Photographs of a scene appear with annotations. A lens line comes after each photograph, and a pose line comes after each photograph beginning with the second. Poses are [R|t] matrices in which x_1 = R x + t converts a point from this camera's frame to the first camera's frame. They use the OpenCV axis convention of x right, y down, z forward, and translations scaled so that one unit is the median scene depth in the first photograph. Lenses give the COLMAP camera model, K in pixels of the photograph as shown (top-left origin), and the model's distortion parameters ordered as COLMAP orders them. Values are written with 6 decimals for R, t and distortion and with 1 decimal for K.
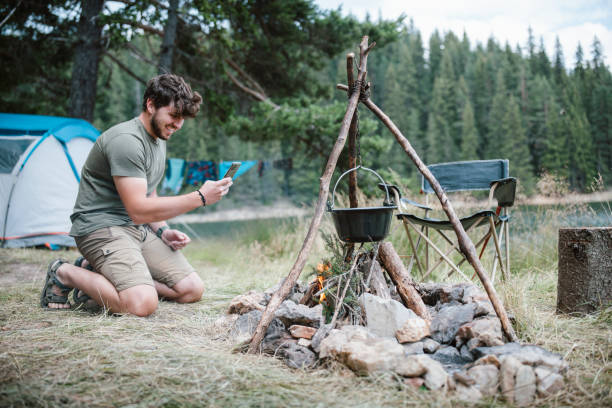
lens RADIAL K [[594.2, 0, 306.0], [0, 594.2, 204.0], [0, 0, 1]] dist [-0.017762, -0.018464]
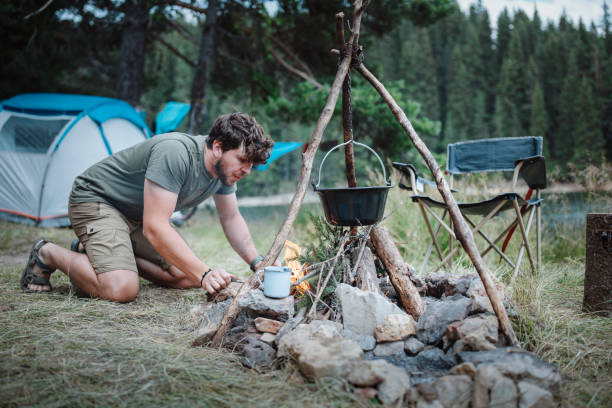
lens RADIAL K [[594.2, 0, 306.0], [0, 594.2, 204.0], [0, 0, 1]] dist [-0.017762, -0.018464]
pose [[0.994592, 0.011158, -0.103257, 0.119537], [-0.008332, 0.999580, 0.027759, 0.007107], [0.103524, -0.026748, 0.994267, 0.107869]]
